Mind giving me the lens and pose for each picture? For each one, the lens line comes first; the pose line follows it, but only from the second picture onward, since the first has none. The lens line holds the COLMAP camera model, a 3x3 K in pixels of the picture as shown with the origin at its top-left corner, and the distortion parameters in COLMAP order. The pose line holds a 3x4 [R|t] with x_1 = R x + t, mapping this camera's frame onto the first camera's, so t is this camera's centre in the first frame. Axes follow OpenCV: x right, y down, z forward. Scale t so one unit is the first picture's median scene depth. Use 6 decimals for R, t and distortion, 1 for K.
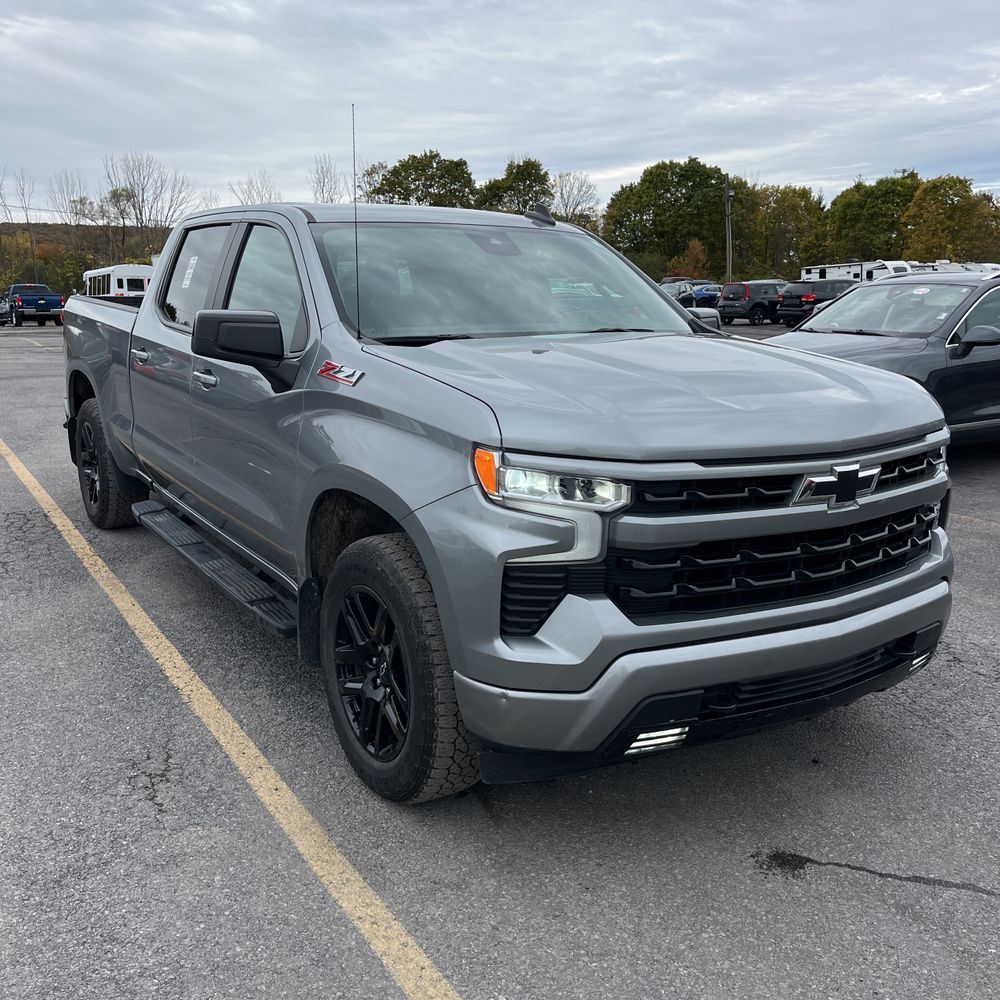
lens RADIAL K [[1003.2, 0, 484.2], [0, 1003.2, 500.6], [0, 0, 1]] dist [0.051616, -0.072464]
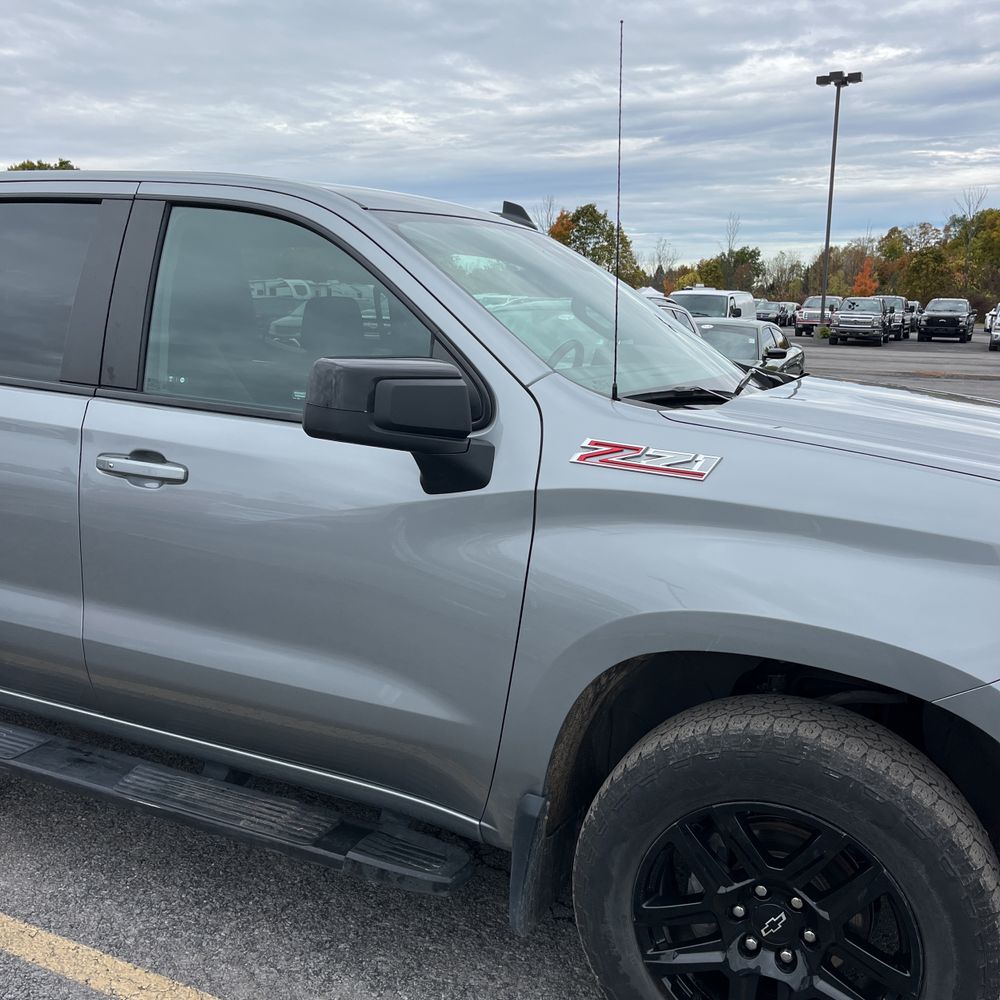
lens RADIAL K [[1003.2, 0, 484.2], [0, 1003.2, 500.6], [0, 0, 1]] dist [0.051616, -0.072464]
pose [[0.830514, -0.090630, 0.549575, -0.422039], [0.097822, 0.995071, 0.016267, -0.091386], [-0.548340, 0.040250, 0.835286, 0.408347]]
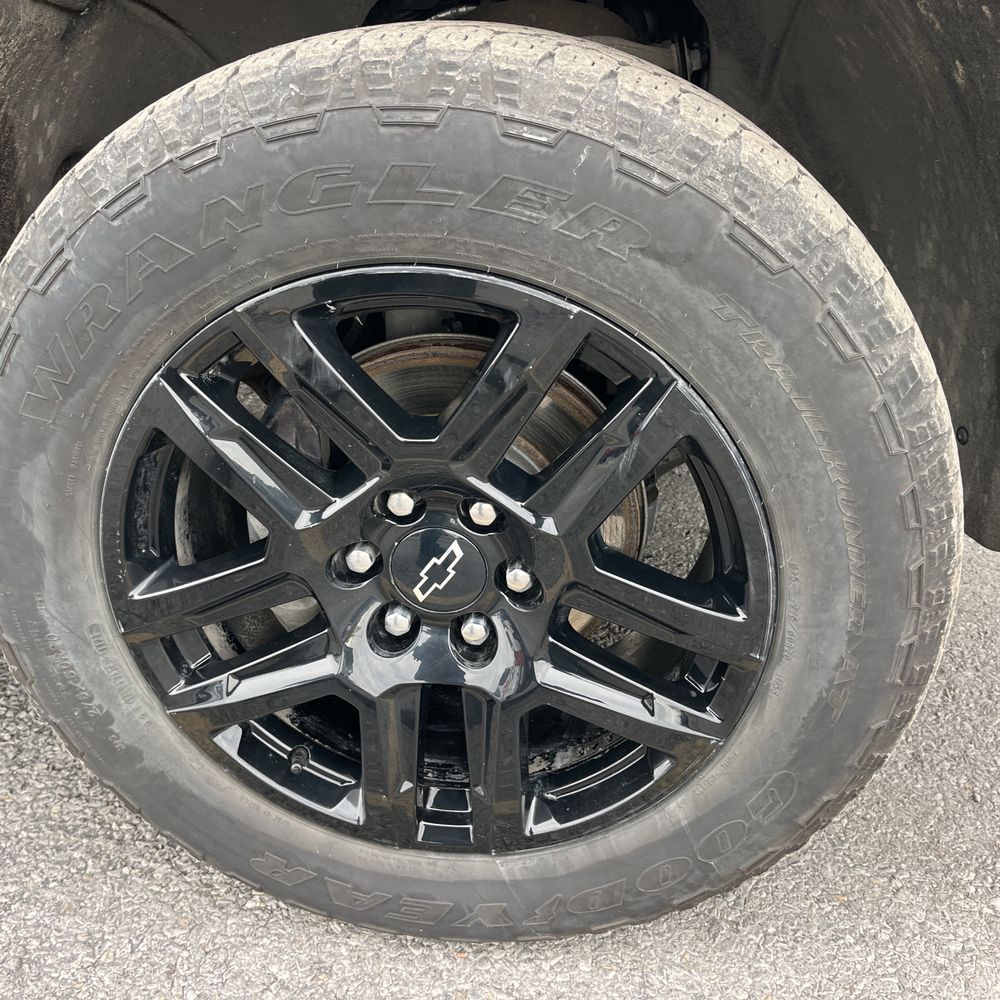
lens RADIAL K [[1012.5, 0, 490.9], [0, 1012.5, 500.3], [0, 0, 1]] dist [0.054189, -0.060053]
pose [[0.626353, -0.378330, 0.681578, -0.198688], [0.193018, 0.922376, 0.334613, 0.044649], [-0.755265, -0.078029, 0.650758, 0.594023]]
